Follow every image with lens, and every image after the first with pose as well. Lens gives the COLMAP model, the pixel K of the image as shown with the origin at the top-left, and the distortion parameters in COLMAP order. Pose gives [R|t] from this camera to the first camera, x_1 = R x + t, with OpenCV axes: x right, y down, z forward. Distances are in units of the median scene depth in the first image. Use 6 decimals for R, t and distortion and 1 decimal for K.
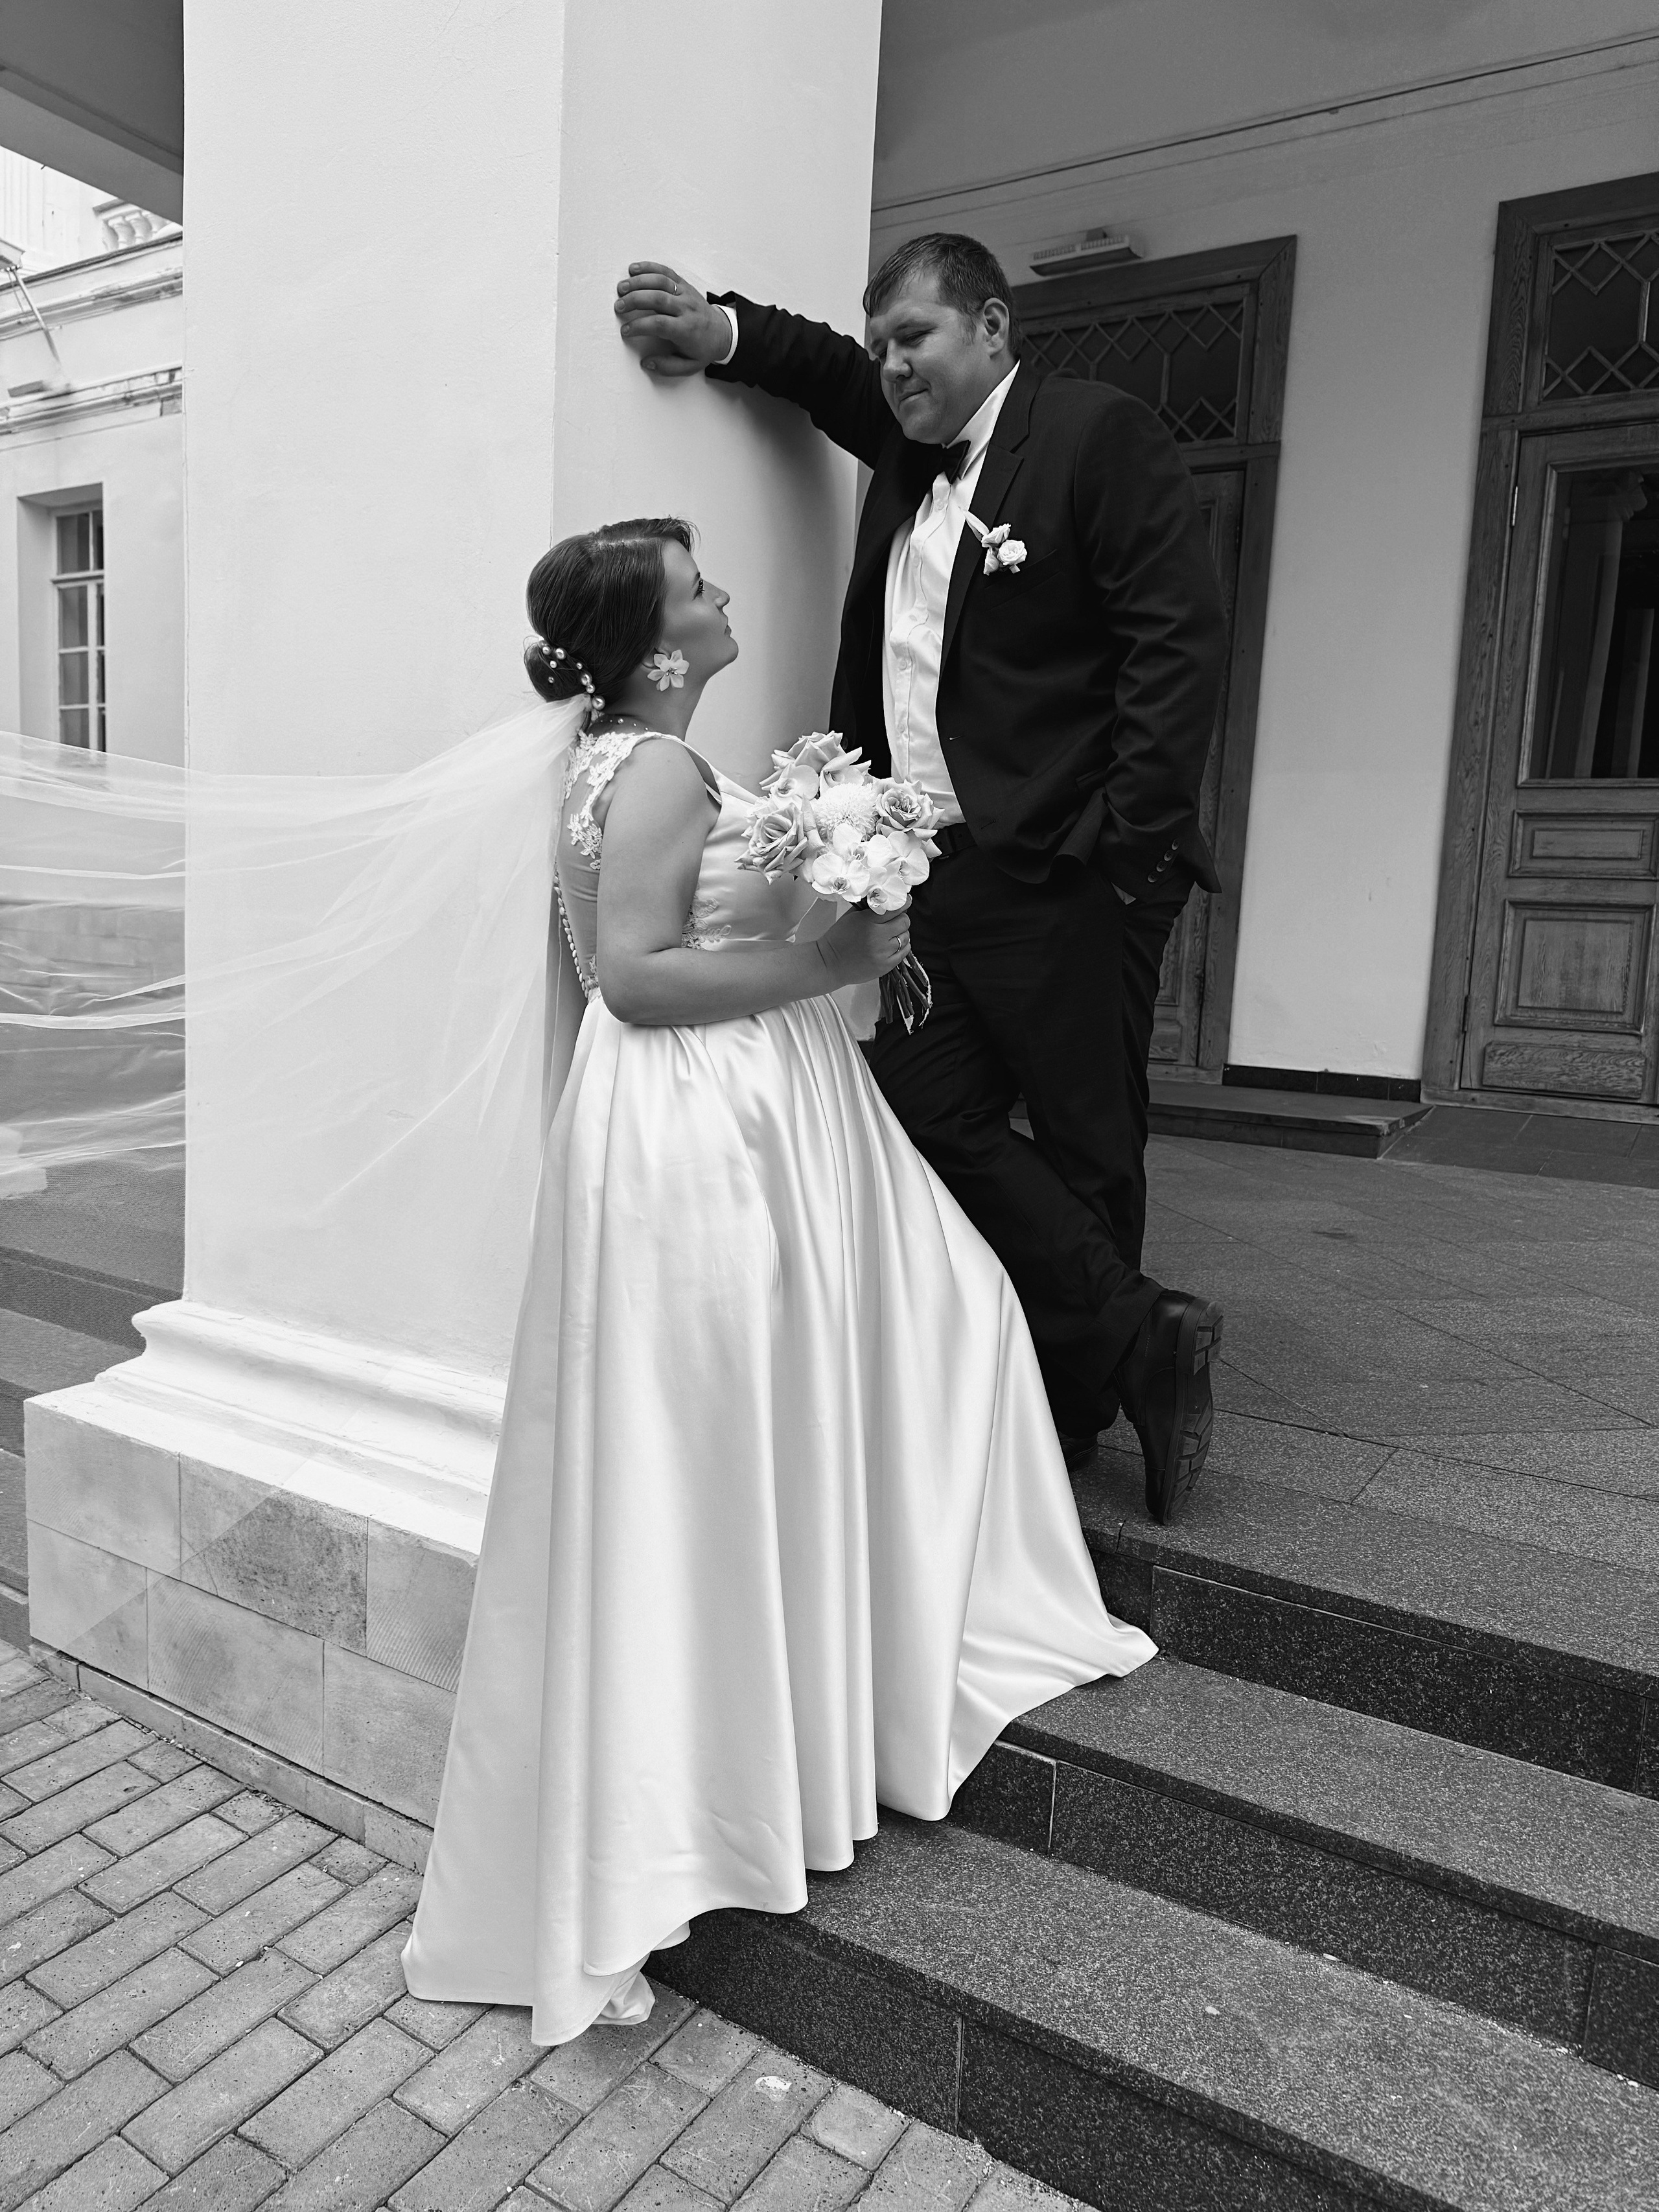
lens RADIAL K [[1448.4, 0, 821.0], [0, 1448.4, 1123.4], [0, 0, 1]] dist [0.012557, -0.015319]
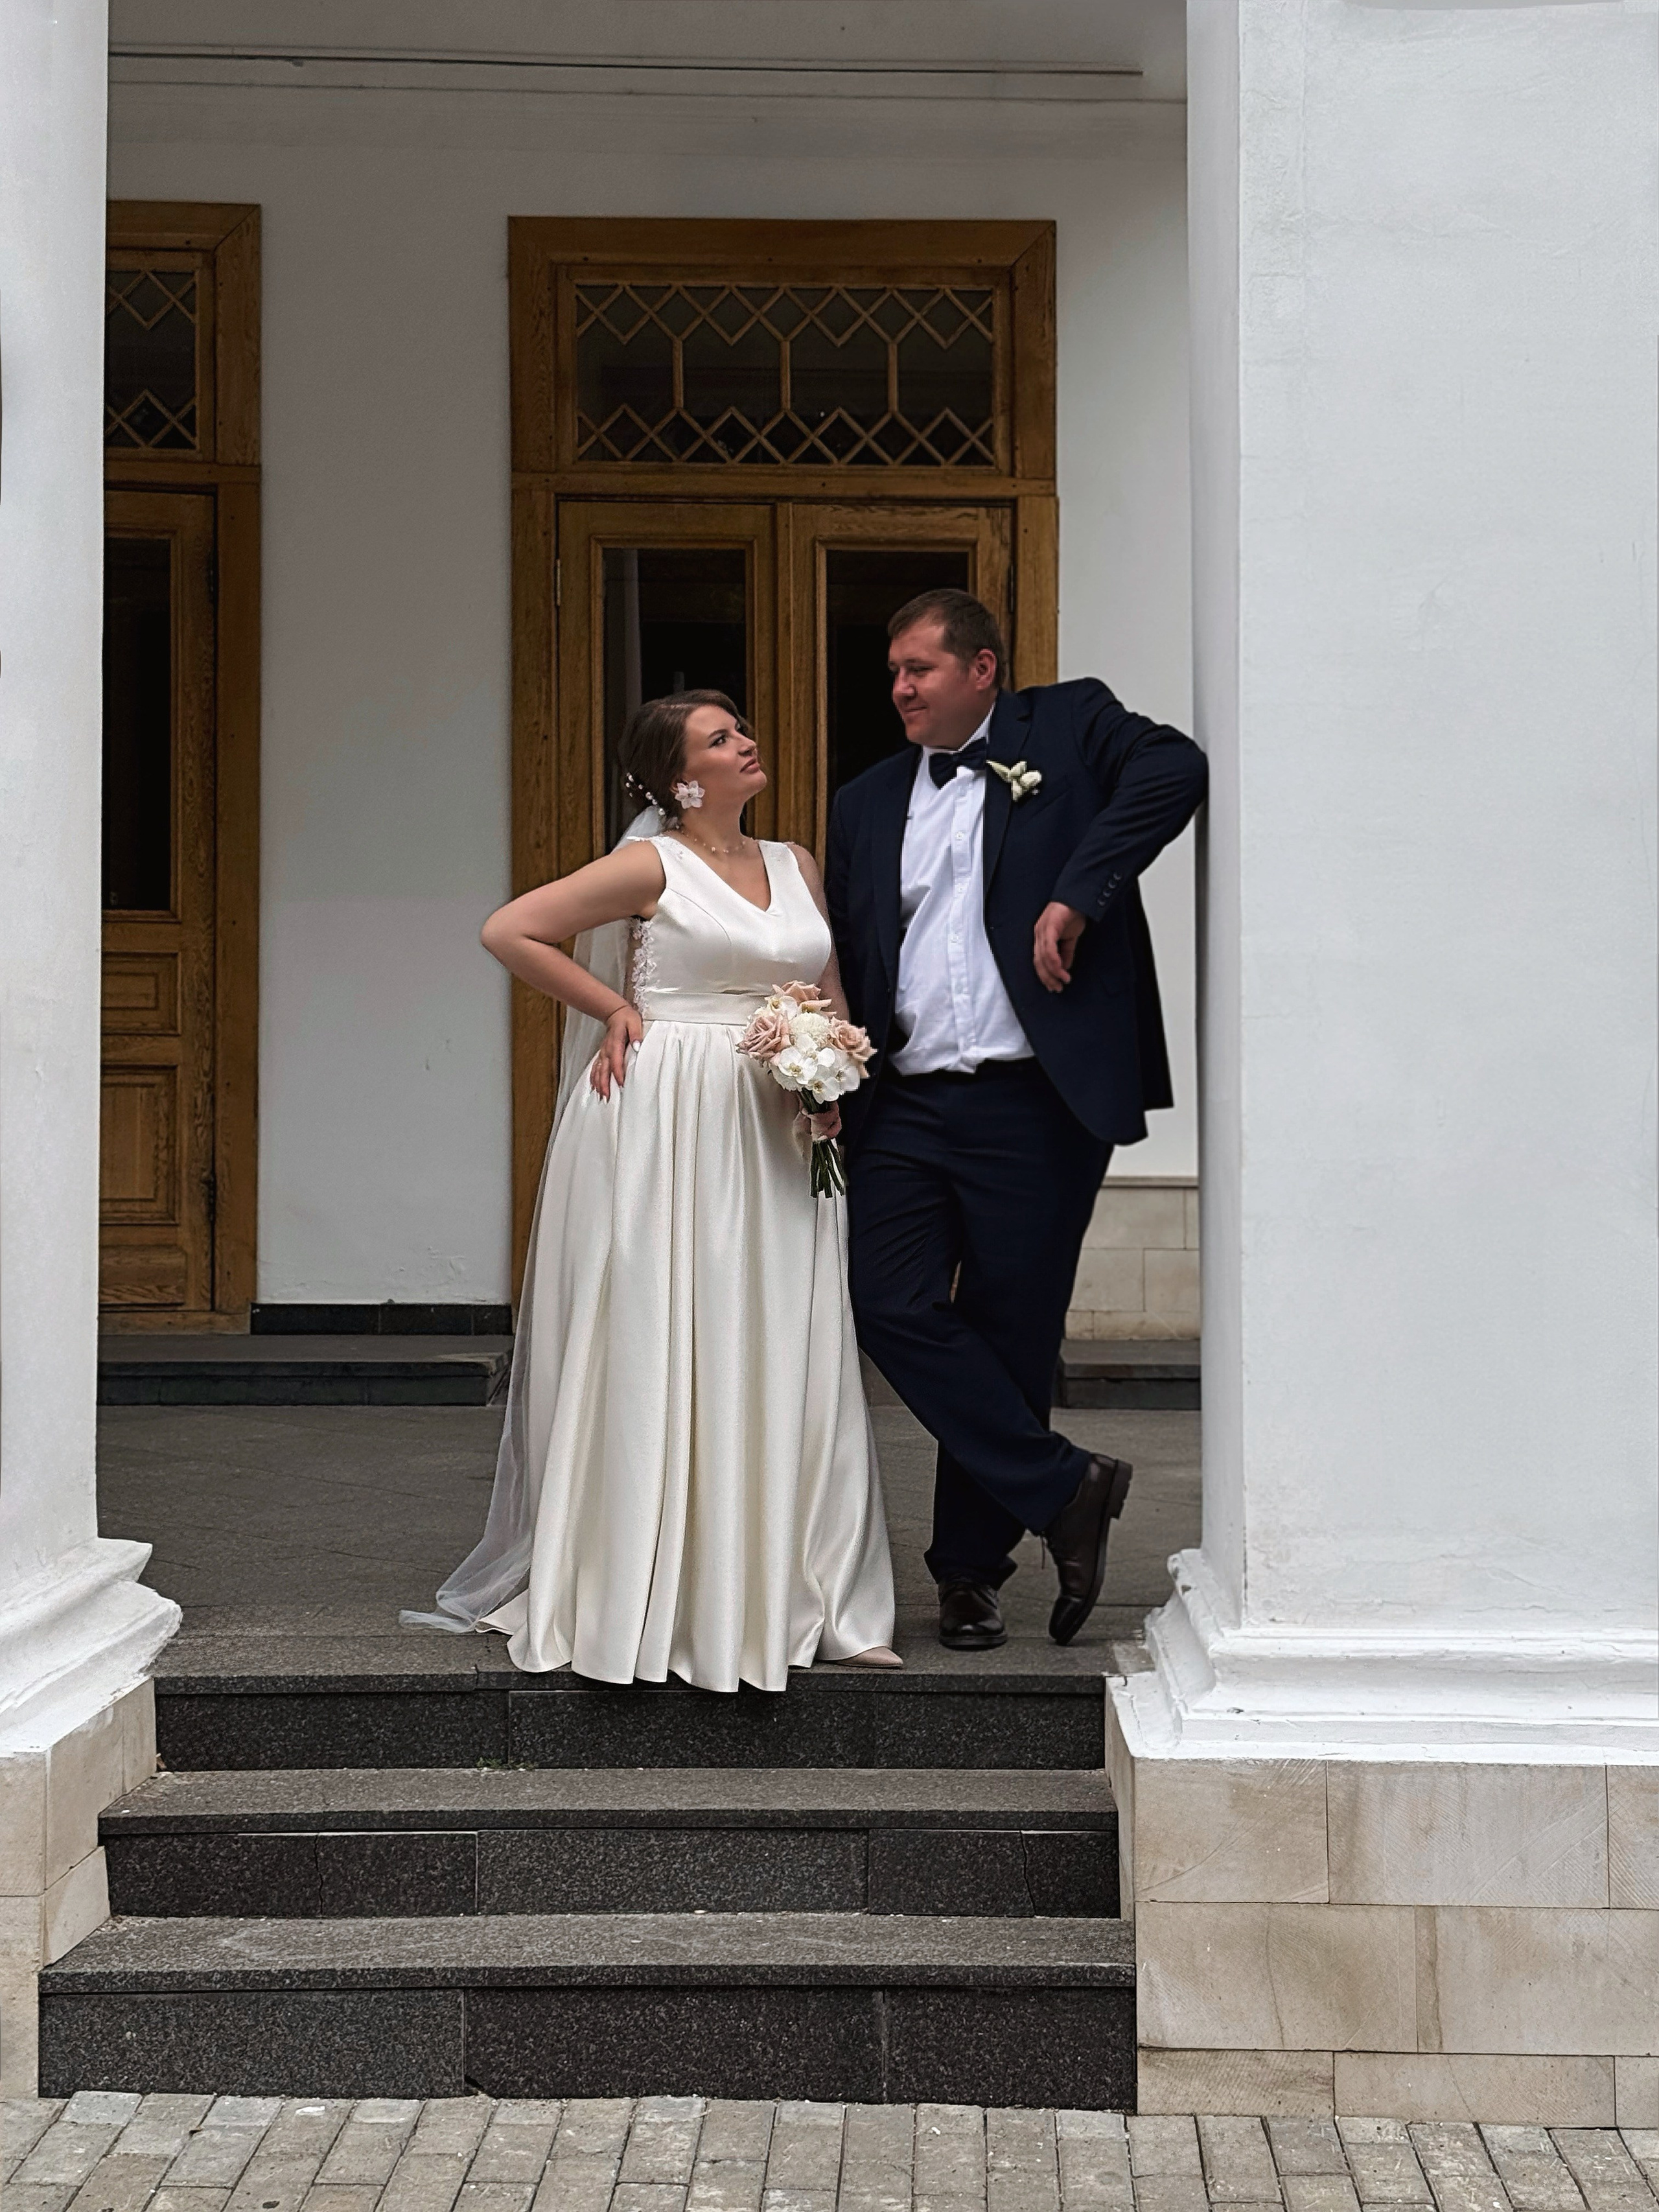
lens RADIAL K [[3578.9, 0, 836.9], [0, 3578.9, 1098.9], [0, 0, 1]] dist [0.165638, 0.000000]
pose [[0.841089, -0.038029, 0.539559, -0.486011], [0.102264, 0.990715, -0.089586, 0.053107], [-0.531142, 0.130527, 0.837168, -0.723765]]
